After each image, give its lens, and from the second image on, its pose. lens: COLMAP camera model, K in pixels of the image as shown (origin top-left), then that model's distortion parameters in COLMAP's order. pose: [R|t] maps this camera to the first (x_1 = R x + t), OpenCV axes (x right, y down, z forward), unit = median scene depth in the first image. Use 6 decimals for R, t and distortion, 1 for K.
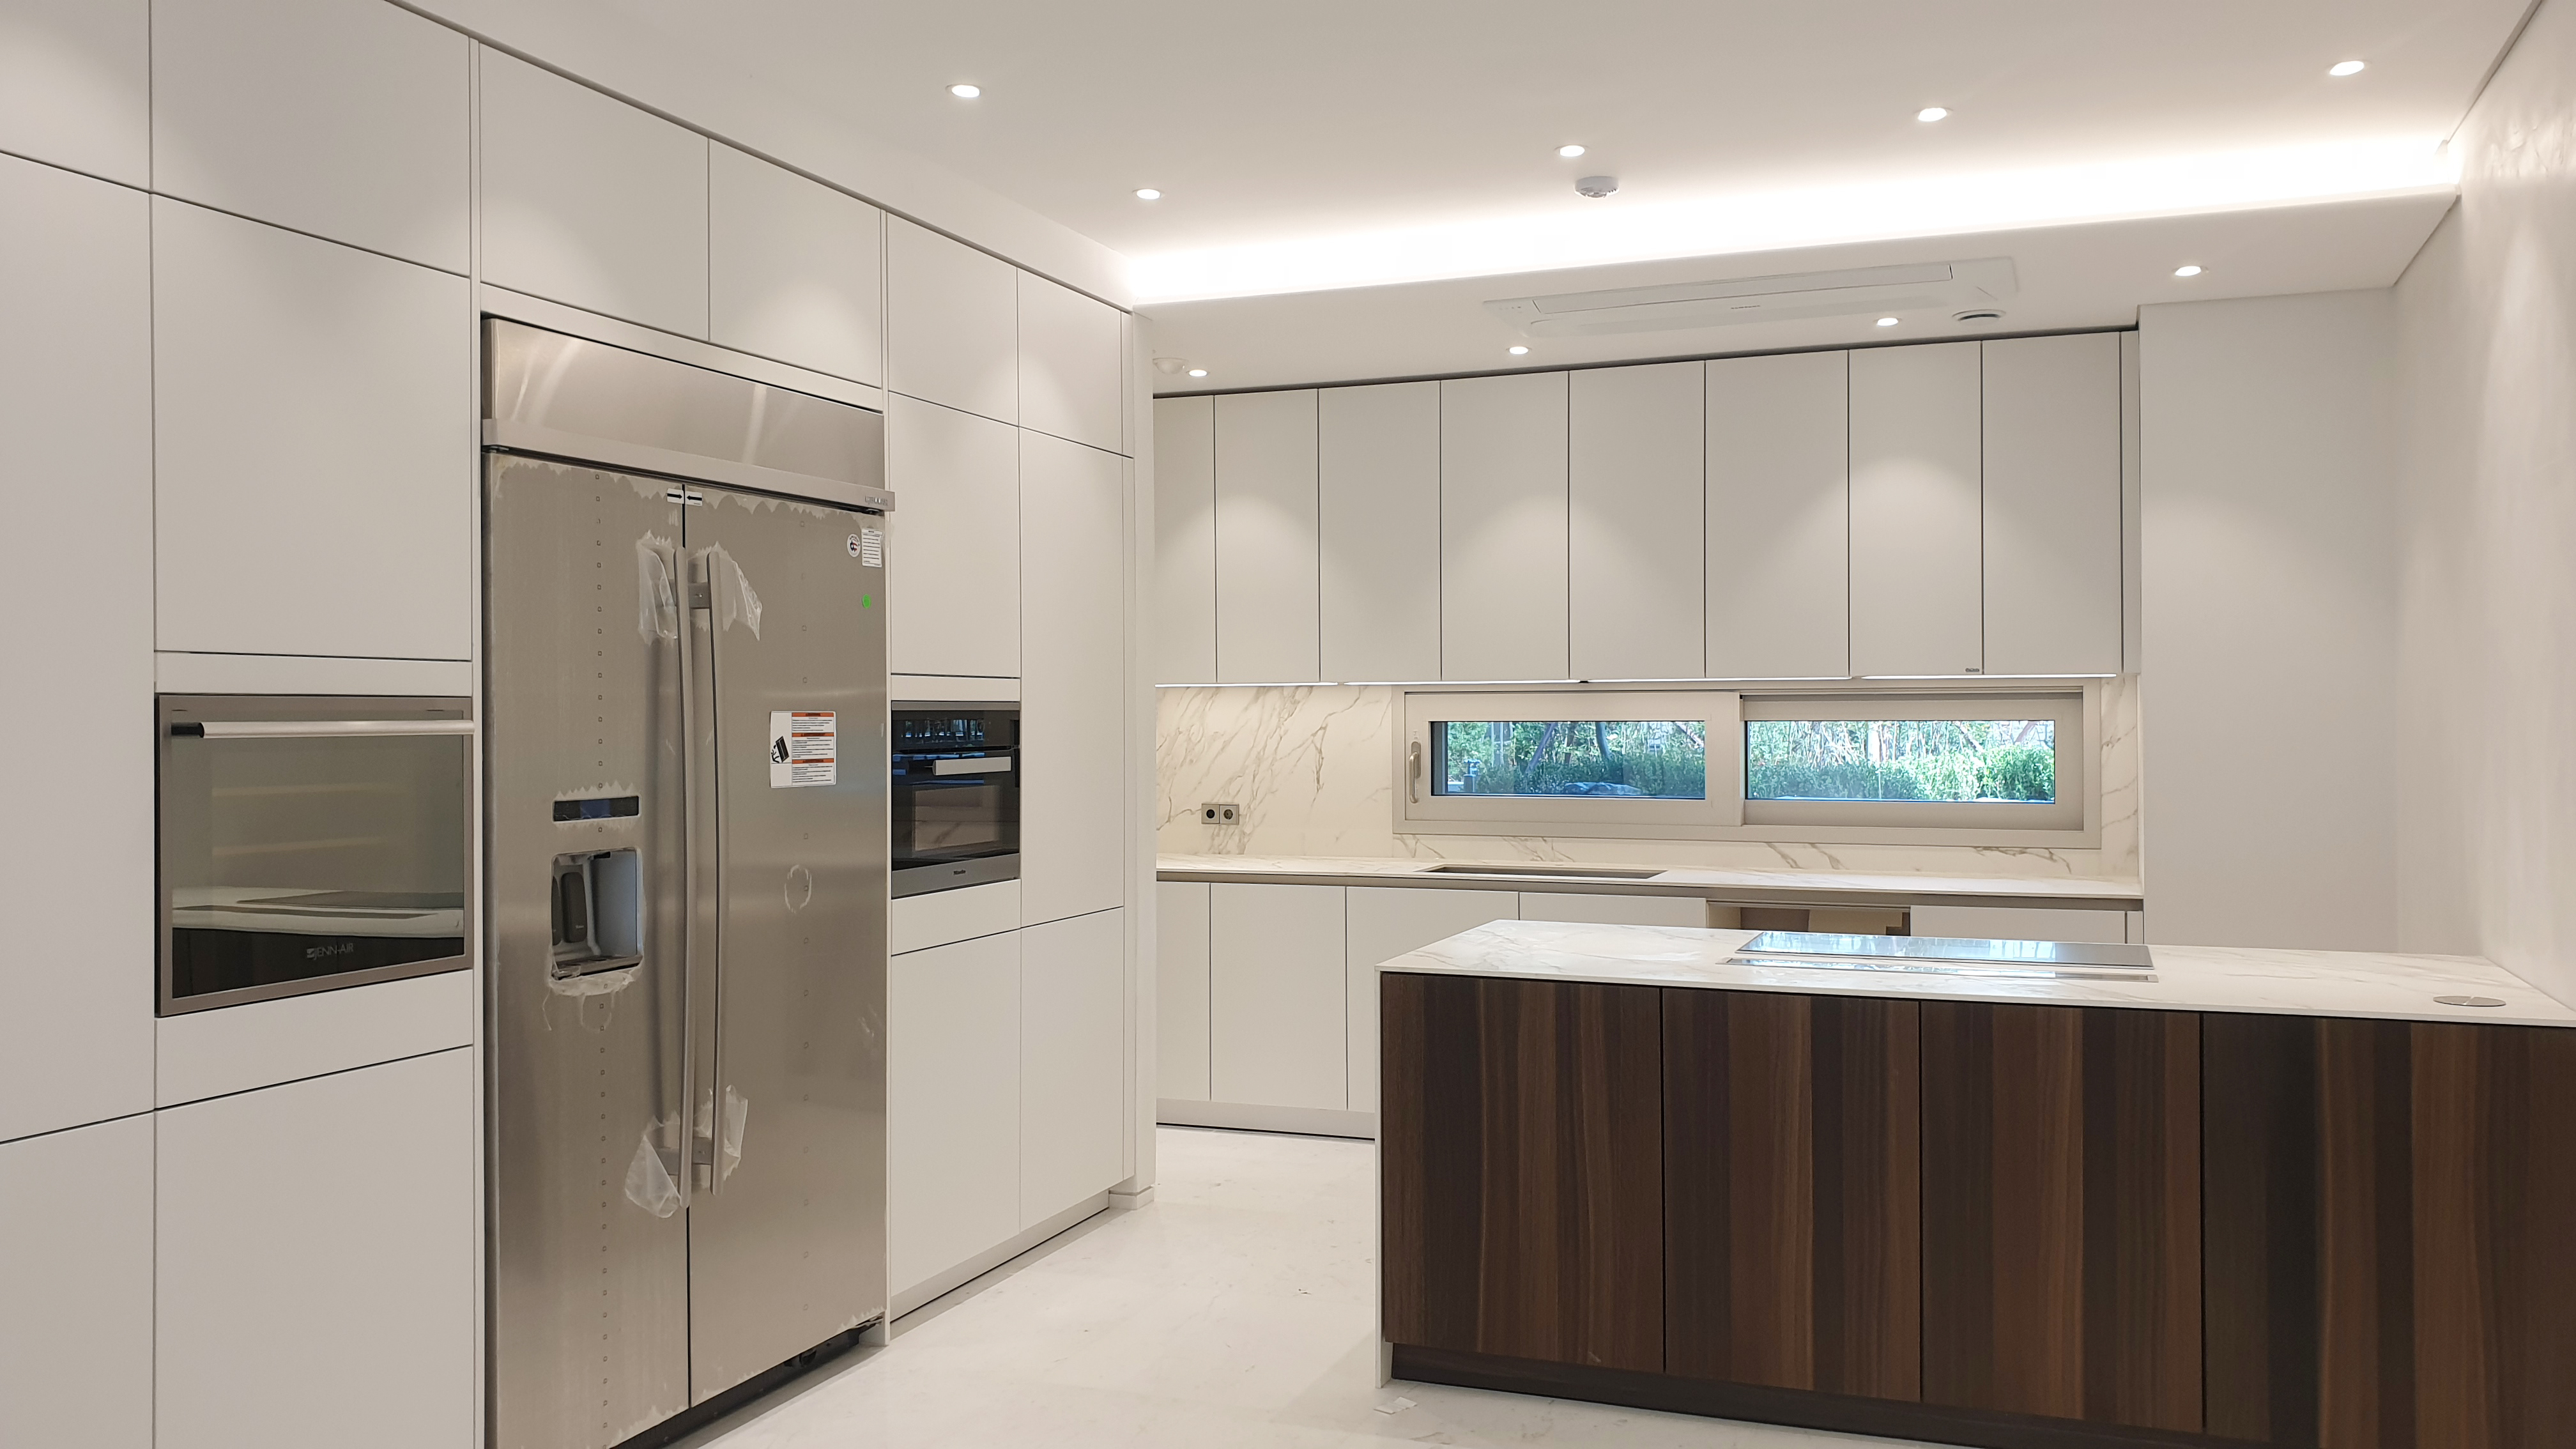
lens RADIAL K [[2048.5, 0, 1250.5], [0, 2048.5, 720.5], [0, 0, 1]] dist [0.059239, -0.090197]
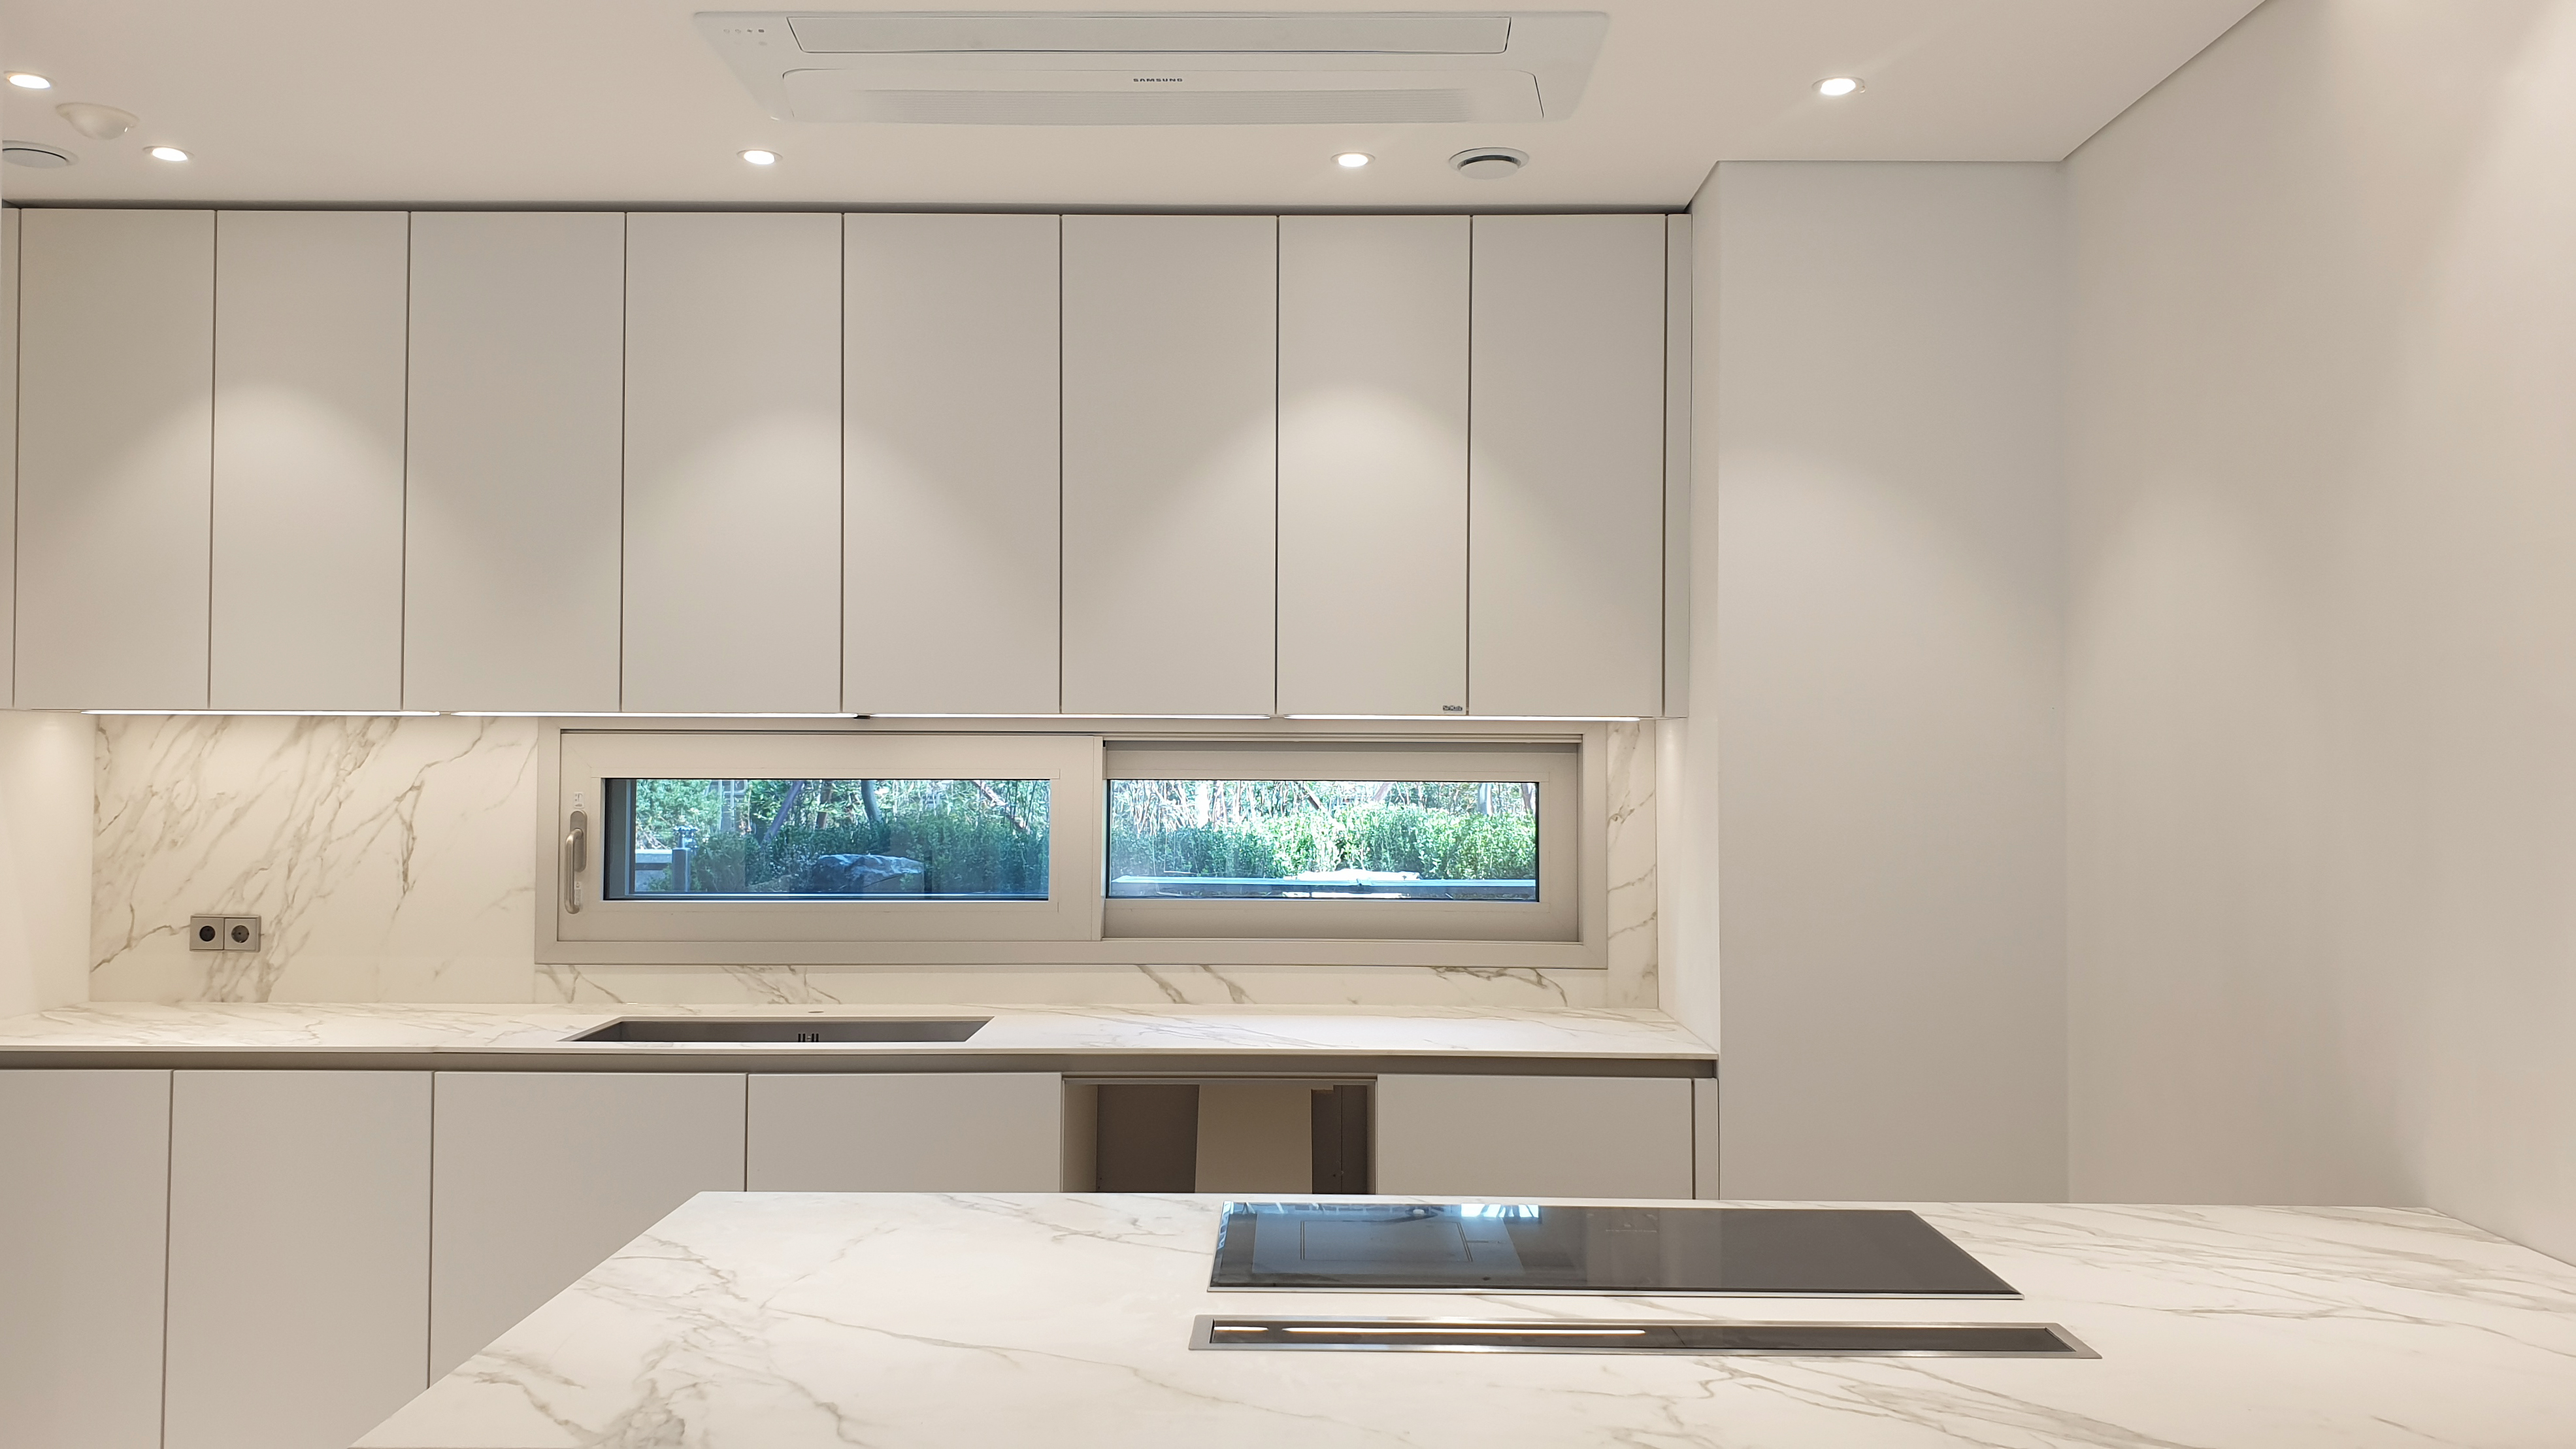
lens RADIAL K [[2048.7, 0, 1308.2], [0, 2048.7, 704.0], [0, 0, 1]] dist [0.059239, -0.090197]
pose [[0.924165, 0.017825, 0.381577, 0.049110], [-0.007652, 0.999574, -0.028159, -0.006227], [-0.381916, 0.023104, 0.923908, 0.367095]]
